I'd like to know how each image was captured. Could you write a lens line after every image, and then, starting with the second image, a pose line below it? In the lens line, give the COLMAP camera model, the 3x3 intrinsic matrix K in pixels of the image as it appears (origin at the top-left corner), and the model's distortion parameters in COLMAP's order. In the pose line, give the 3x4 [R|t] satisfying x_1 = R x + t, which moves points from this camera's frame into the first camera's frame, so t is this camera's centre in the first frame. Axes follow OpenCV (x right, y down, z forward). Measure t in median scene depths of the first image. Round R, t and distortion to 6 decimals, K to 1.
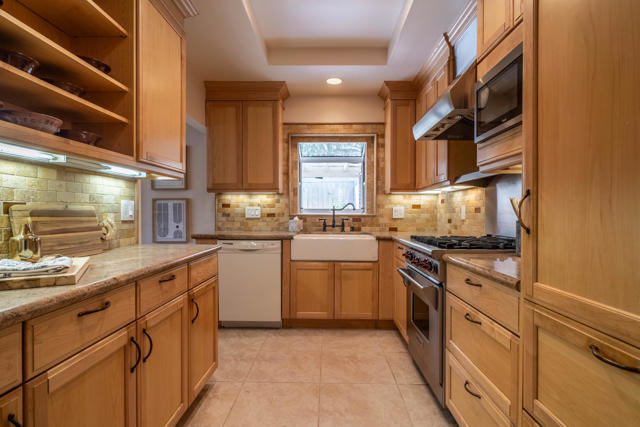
lens RADIAL K [[334.0, 0, 318.6], [0, 334.0, 213.8], [0, 0, 1]] dist [0.006602, 0.001277]
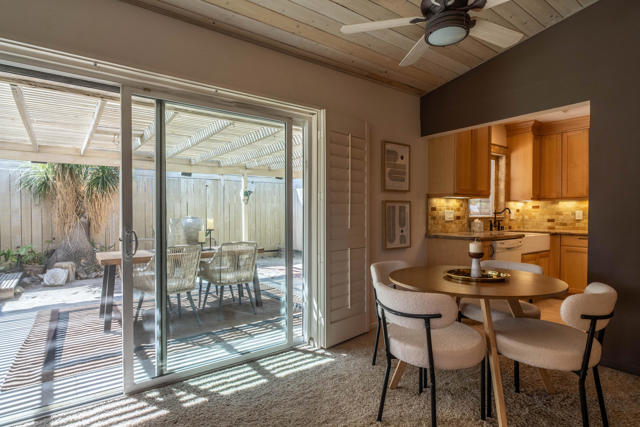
lens RADIAL K [[334.0, 0, 317.5], [0, 334.0, 212.8], [0, 0, 1]] dist [0.006602, 0.001277]
pose [[0.786096, 0.001182, 0.618103, -1.188945], [0.009284, 0.999863, -0.013719, -0.002203], [-0.618035, 0.016522, 0.785977, 0.415763]]
